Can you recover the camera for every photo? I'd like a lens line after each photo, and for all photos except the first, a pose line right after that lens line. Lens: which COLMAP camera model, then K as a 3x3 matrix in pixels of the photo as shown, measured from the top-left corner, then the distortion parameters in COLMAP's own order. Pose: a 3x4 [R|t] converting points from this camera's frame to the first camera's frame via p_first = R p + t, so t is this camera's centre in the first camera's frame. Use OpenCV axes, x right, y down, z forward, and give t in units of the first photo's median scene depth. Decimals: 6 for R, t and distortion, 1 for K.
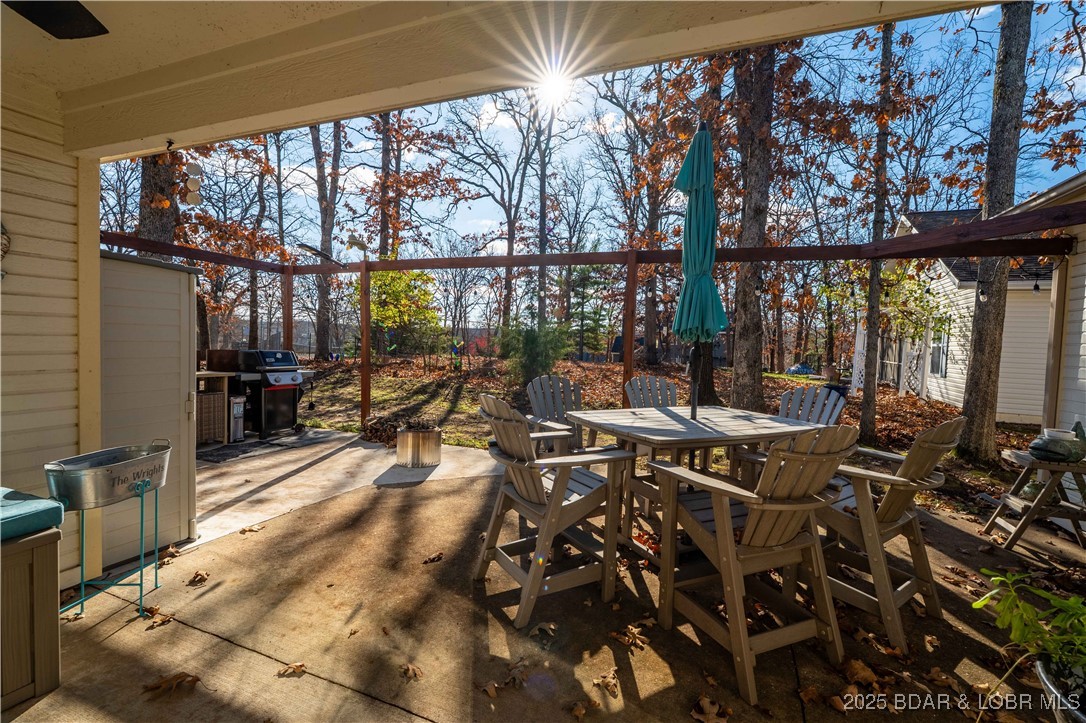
lens RADIAL K [[474.0, 0, 549.7], [0, 474.0, 360.8], [0, 0, 1]] dist [-0.012133, 0.000169]
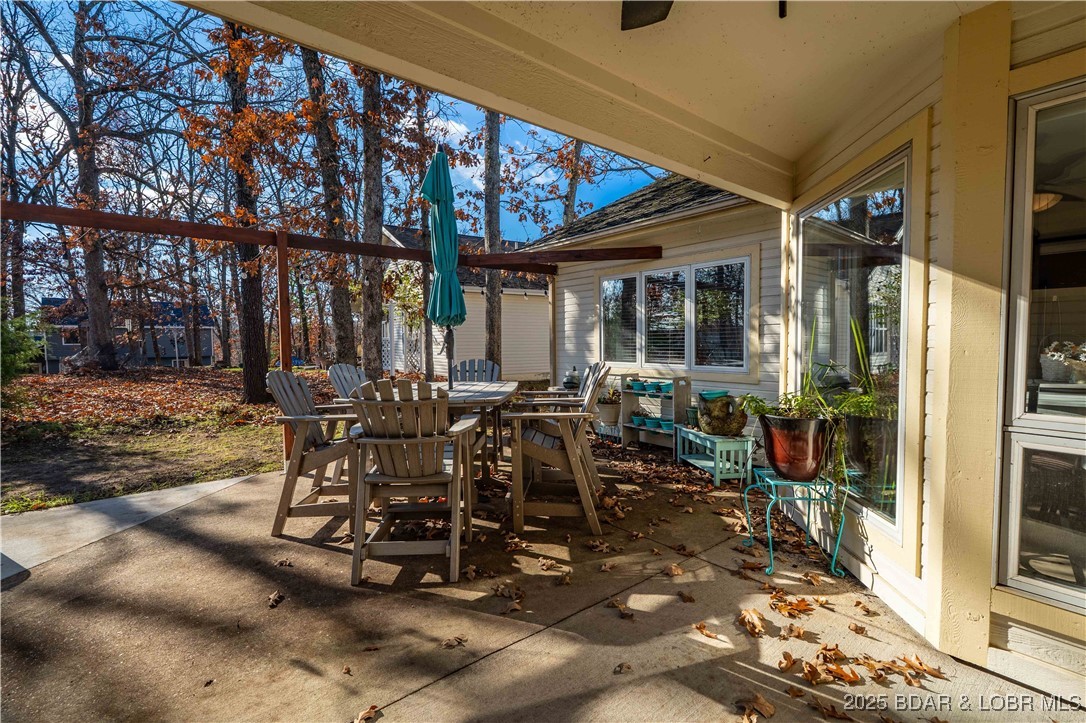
lens RADIAL K [[480.3, 0, 543.0], [0, 480.3, 361.5], [0, 0, 1]] dist [-0.000018, 0.000061]
pose [[0.489499, -0.078466, 0.868466, -0.823070], [0.065837, 0.996426, 0.052919, 0.002762], [-0.869515, 0.031273, 0.492916, 0.224290]]
